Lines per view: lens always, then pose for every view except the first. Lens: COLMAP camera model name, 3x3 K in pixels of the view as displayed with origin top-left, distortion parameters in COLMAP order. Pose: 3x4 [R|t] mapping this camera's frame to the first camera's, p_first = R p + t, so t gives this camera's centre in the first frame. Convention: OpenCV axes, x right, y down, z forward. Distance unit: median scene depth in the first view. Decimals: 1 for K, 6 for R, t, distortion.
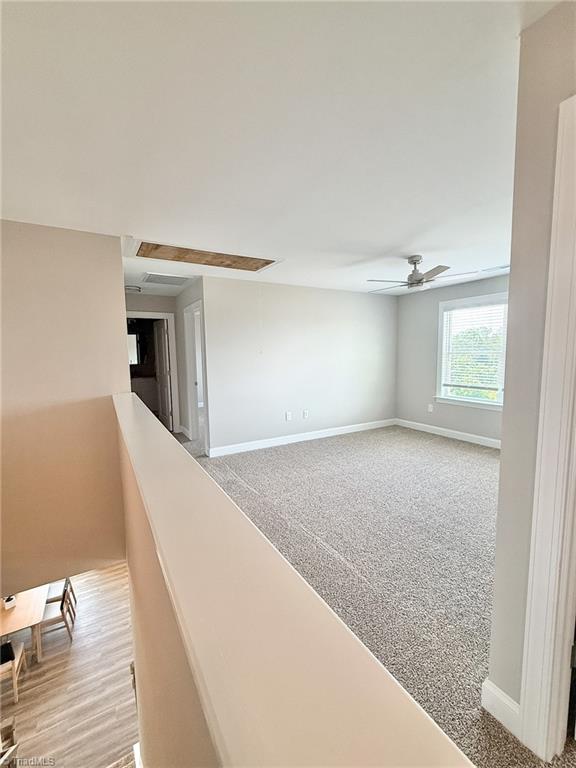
lens RADIAL K [[325.3, 0, 288.0], [0, 325.3, 384.0], [0, 0, 1]] dist [0.001493, 0.000217]
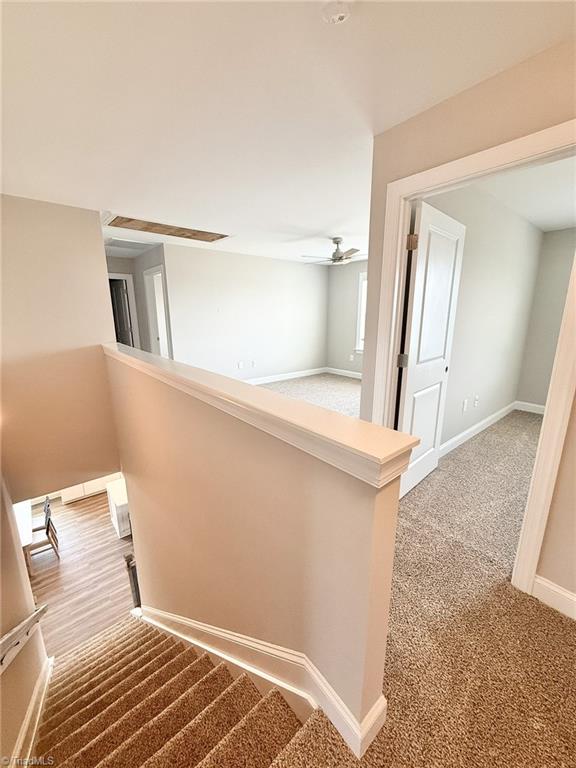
lens RADIAL K [[308.4, 0, 288.0], [0, 308.4, 384.0], [0, 0, 1]] dist [0.000720, 0.000108]
pose [[0.985074, -0.025198, 0.170277, -0.024057], [0.003171, 0.991716, 0.128414, 0.022186], [-0.172102, -0.125957, 0.976993, -0.192143]]
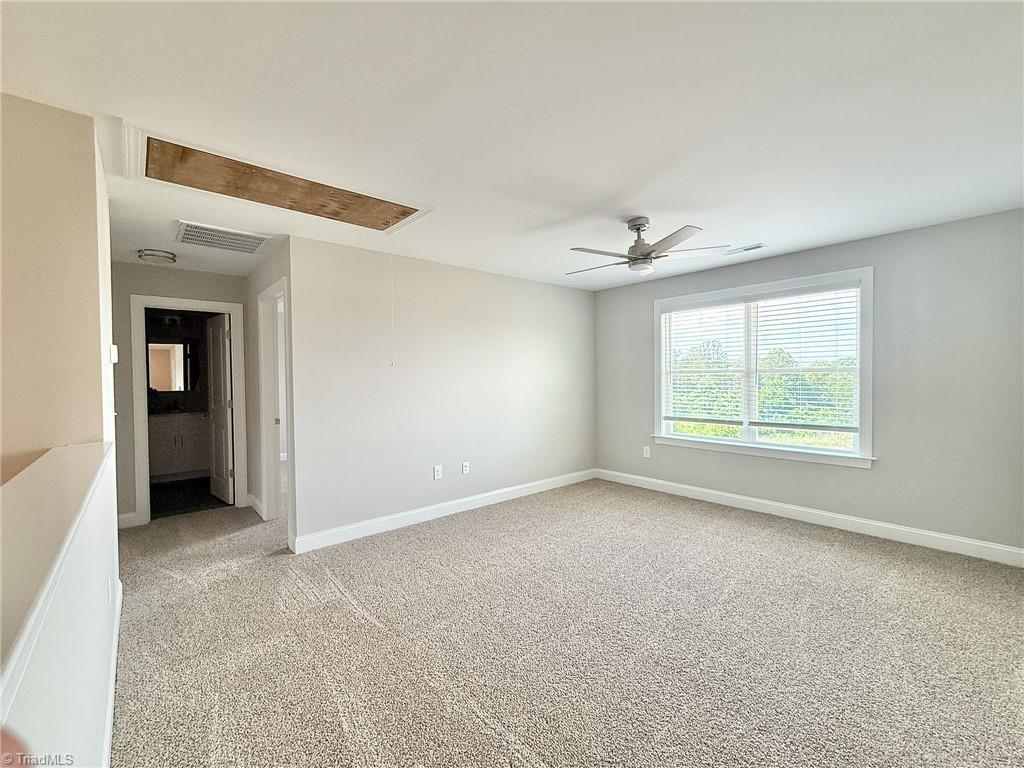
lens RADIAL K [[433.7, 0, 512.0], [0, 433.7, 384.0], [0, 0, 1]] dist [0.001493, 0.000217]
pose [[0.982725, 0.001458, 0.185068, -0.013437], [0.014141, 0.996454, -0.082937, 0.003435], [-0.184533, 0.084122, 0.979220, 0.174853]]
